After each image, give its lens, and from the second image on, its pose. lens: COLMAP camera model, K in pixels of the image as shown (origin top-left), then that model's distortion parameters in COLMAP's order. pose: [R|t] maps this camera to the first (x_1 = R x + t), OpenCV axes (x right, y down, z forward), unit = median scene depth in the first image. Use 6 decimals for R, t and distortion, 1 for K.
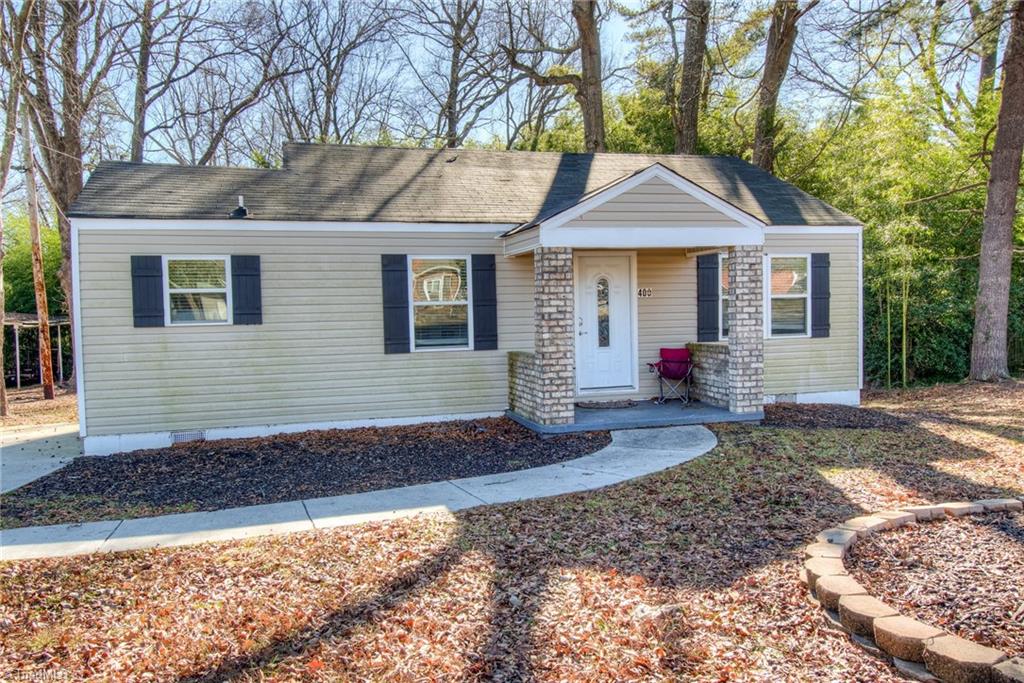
lens RADIAL K [[756.3, 0, 525.0], [0, 756.3, 340.9], [0, 0, 1]] dist [0.068804, -0.077265]
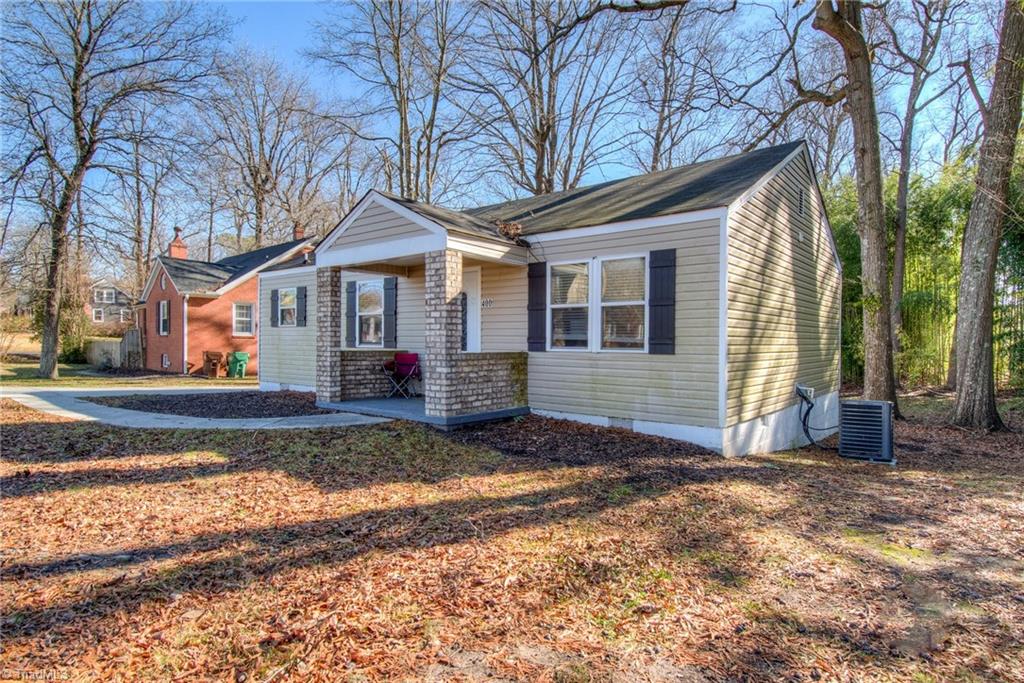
lens RADIAL K [[562.5, 0, 512.0], [0, 562.5, 341.5], [0, 0, 1]] dist [0.000832, -0.000070]
pose [[0.569130, 0.025295, -0.821858, 0.966711], [-0.058409, 0.998245, -0.009724, -0.003418], [0.820170, 0.053538, 0.569609, 0.655295]]
